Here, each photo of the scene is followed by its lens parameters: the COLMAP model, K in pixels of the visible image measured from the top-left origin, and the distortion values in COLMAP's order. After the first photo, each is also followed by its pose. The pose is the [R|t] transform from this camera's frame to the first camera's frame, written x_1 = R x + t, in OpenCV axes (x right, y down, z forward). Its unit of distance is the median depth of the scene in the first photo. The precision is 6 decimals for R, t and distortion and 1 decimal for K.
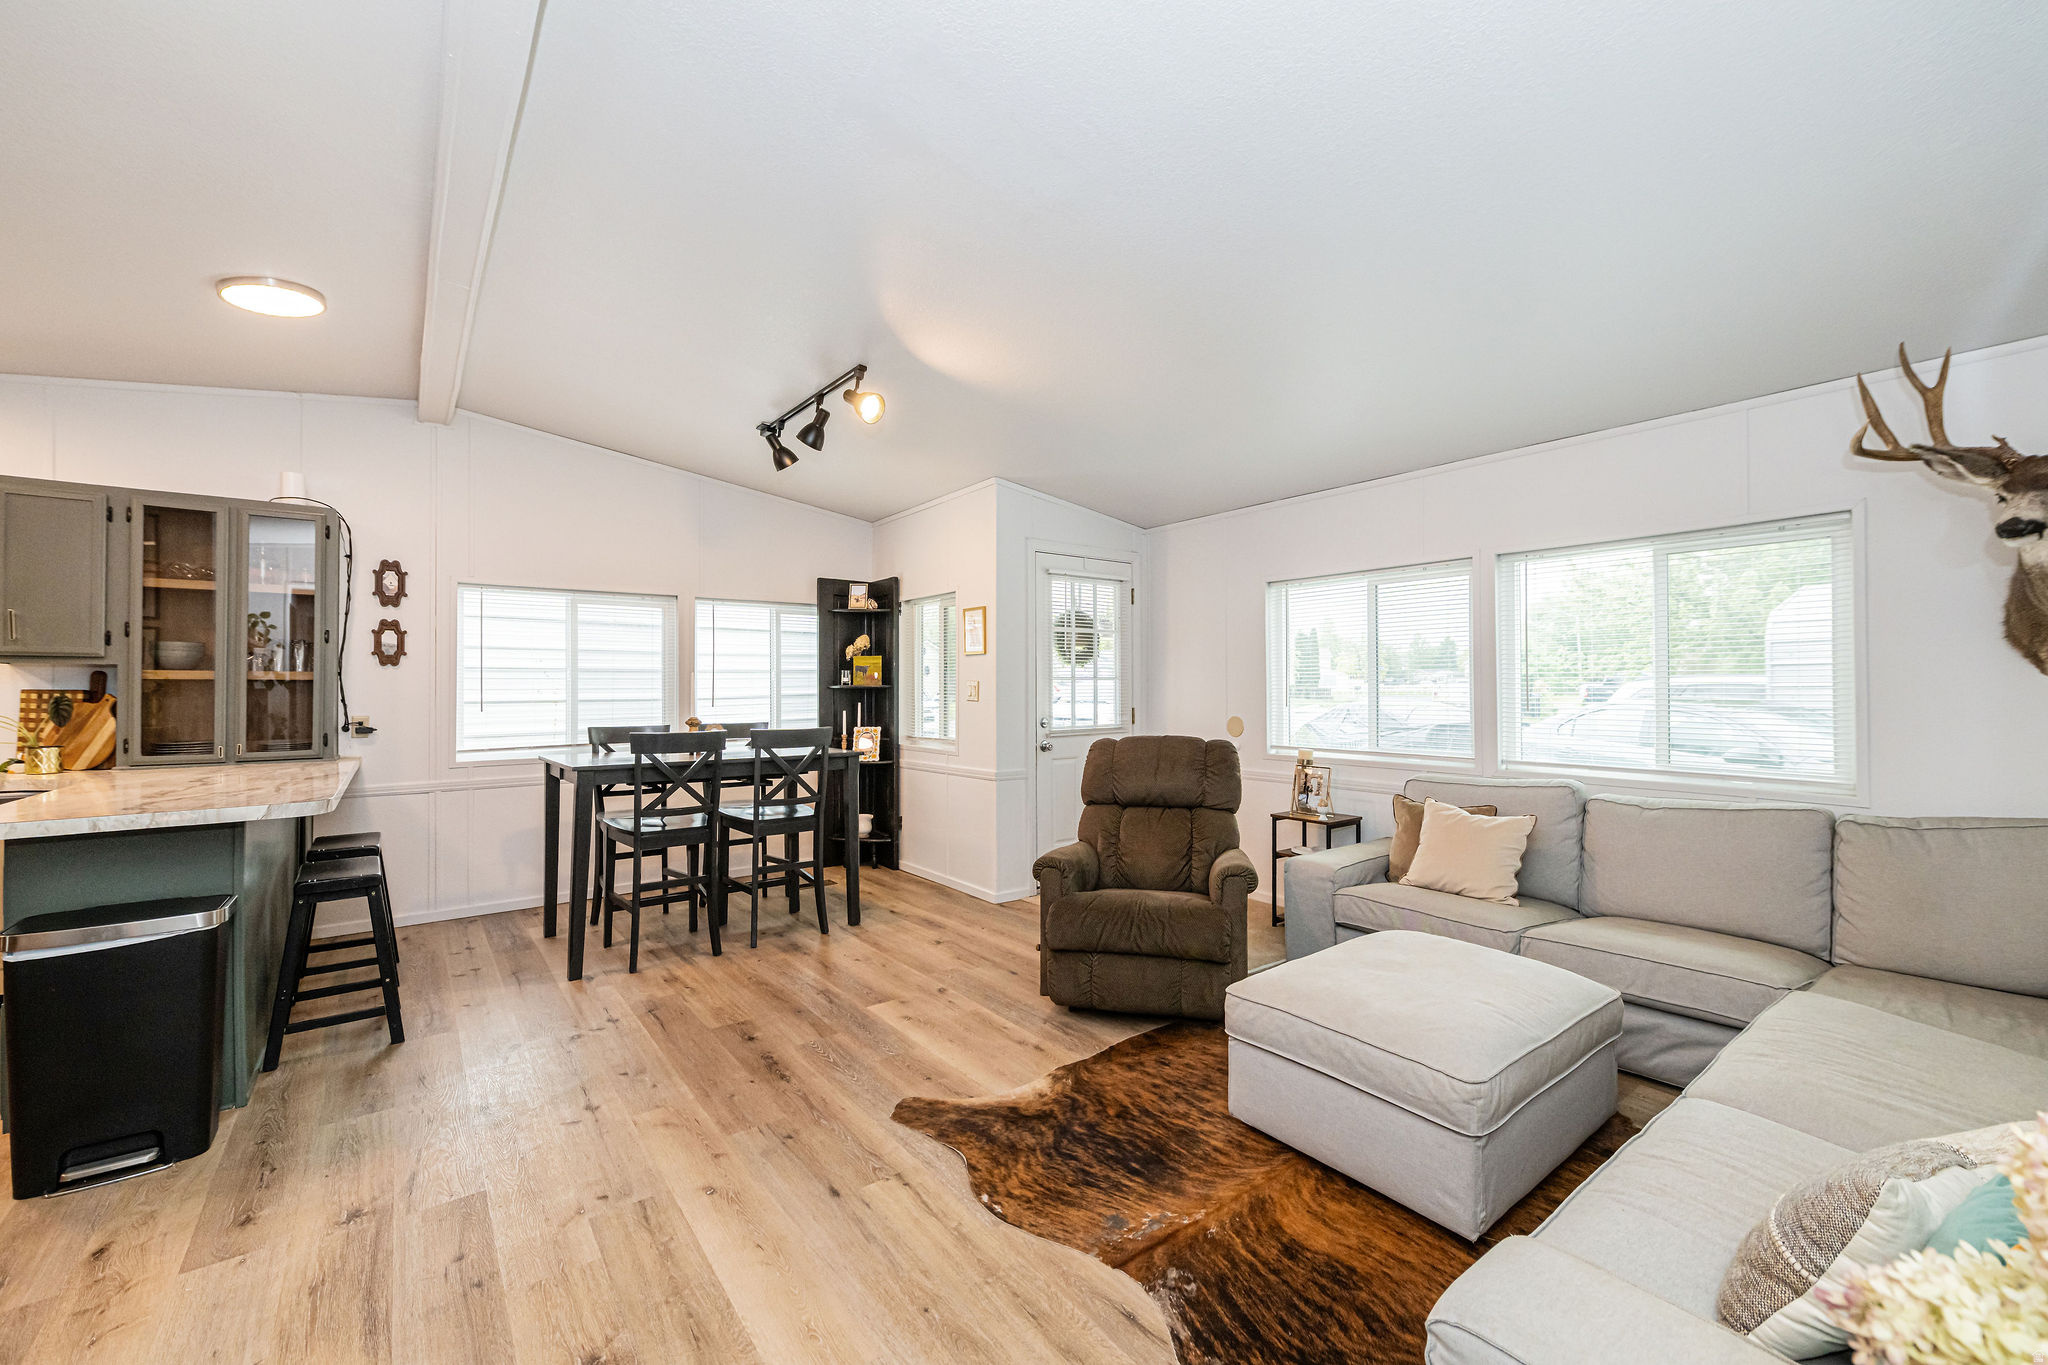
lens RADIAL K [[827.2, 0, 1029.9], [0, 827.2, 693.5], [0, 0, 1]] dist [0.002018, 0.000232]
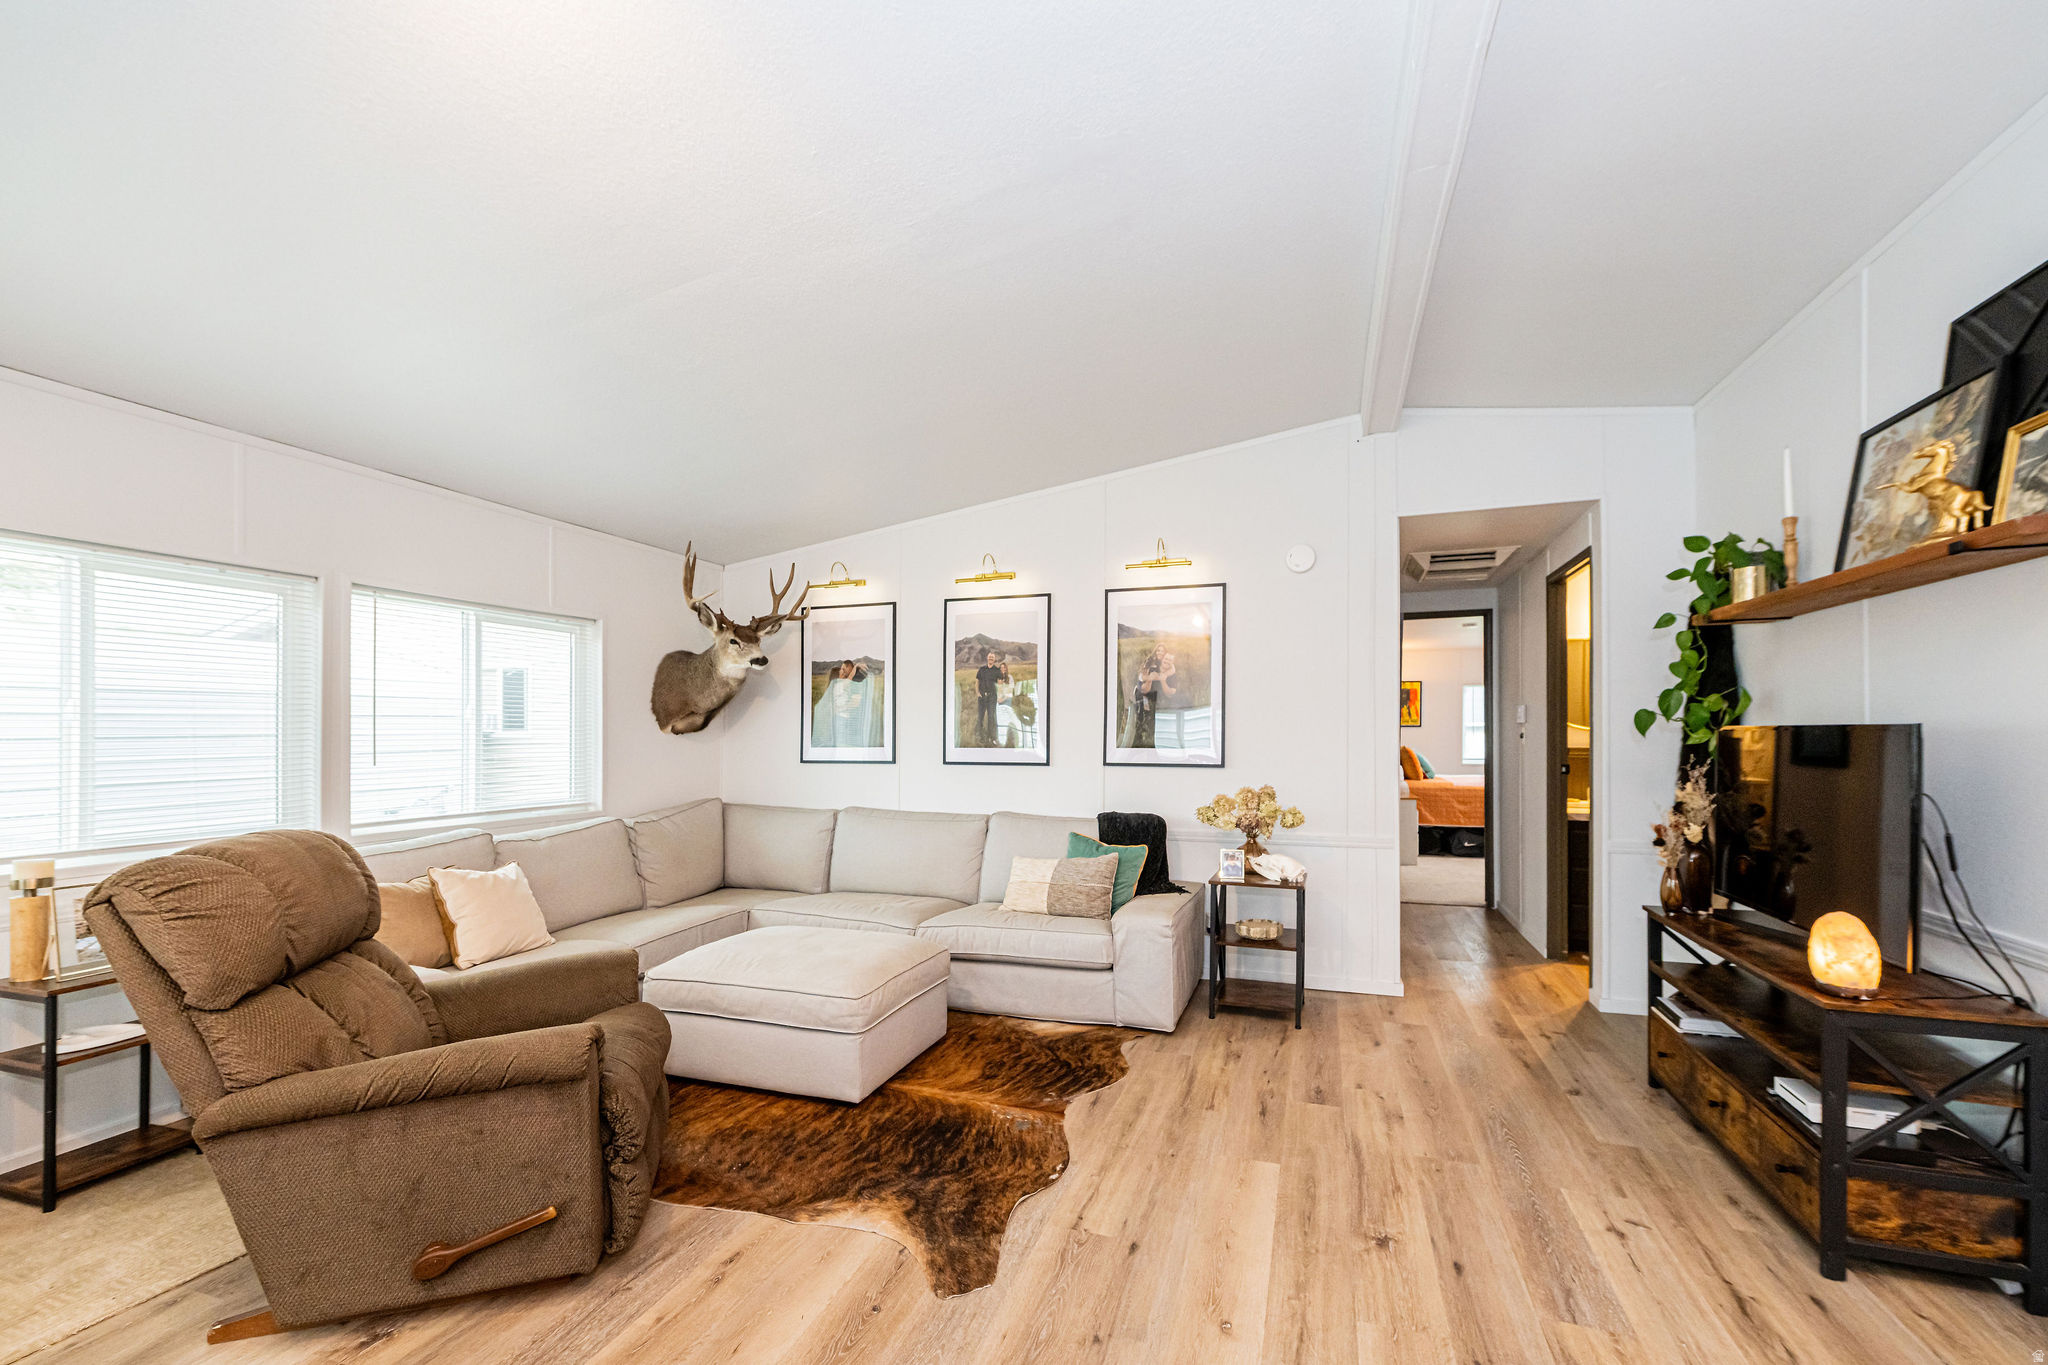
lens RADIAL K [[827.2, 0, 1047.1], [0, 827.2, 730.7], [0, 0, 1]] dist [0.002018, 0.000232]
pose [[-0.562041, 0.007395, 0.827076, -0.774444], [0.013142, 0.999914, -0.000009, -0.008133], [-0.827005, 0.010865, -0.562090, 1.269849]]
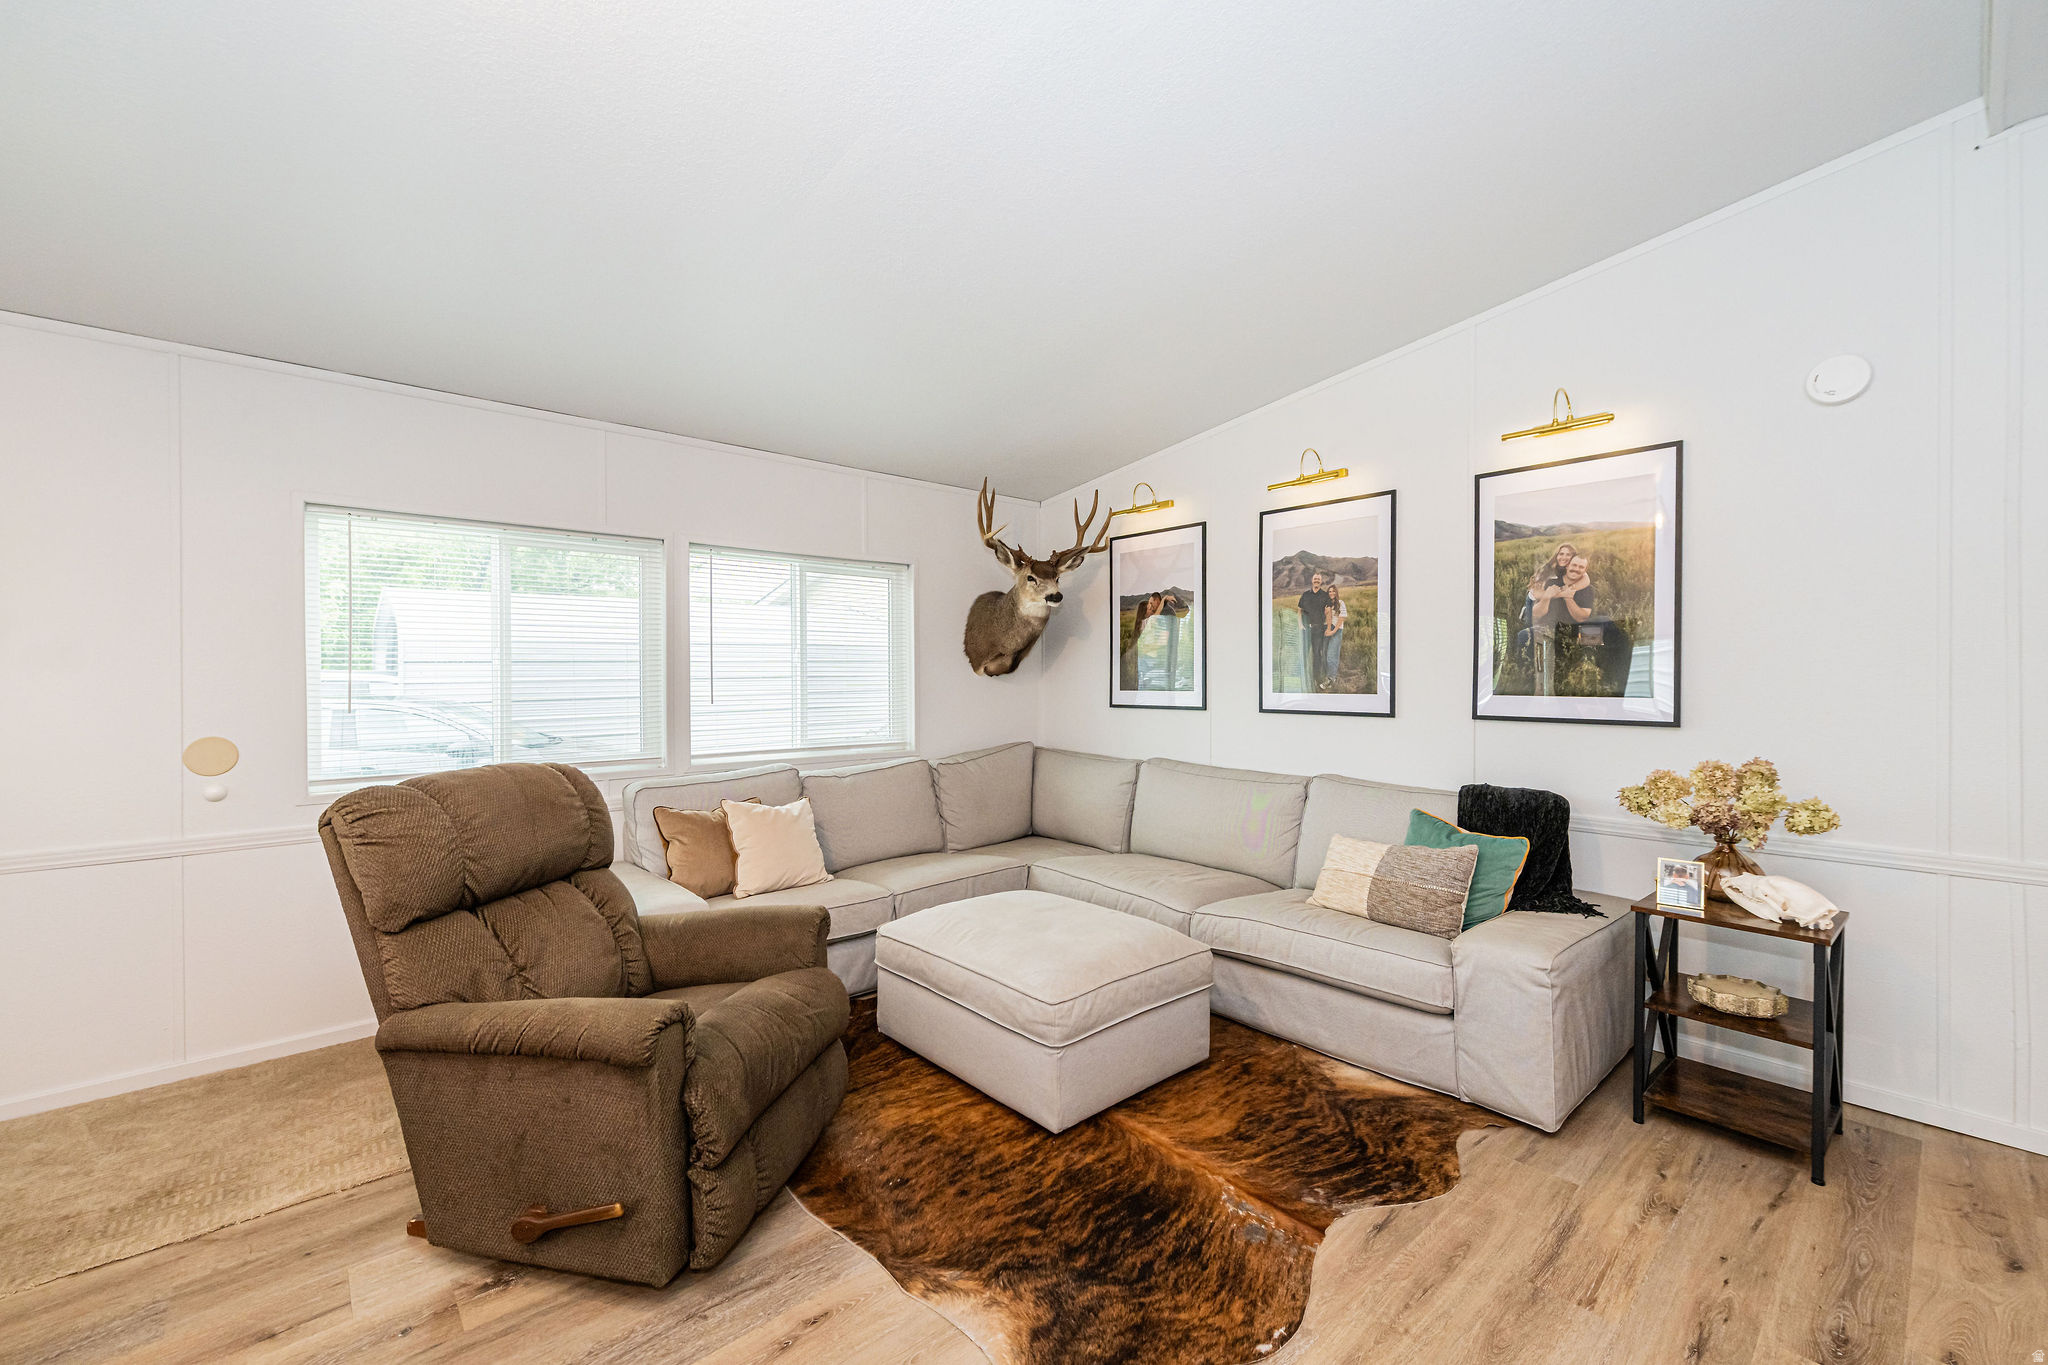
lens RADIAL K [[827.2, 0, 1028.3], [0, 827.2, 674.6], [0, 0, 1]] dist [0.002018, 0.000232]
pose [[-0.073364, 0.006195, 0.997286, -0.614218], [0.014066, 0.999888, -0.005176, -0.003962], [-0.997206, 0.013648, -0.073443, 0.972262]]
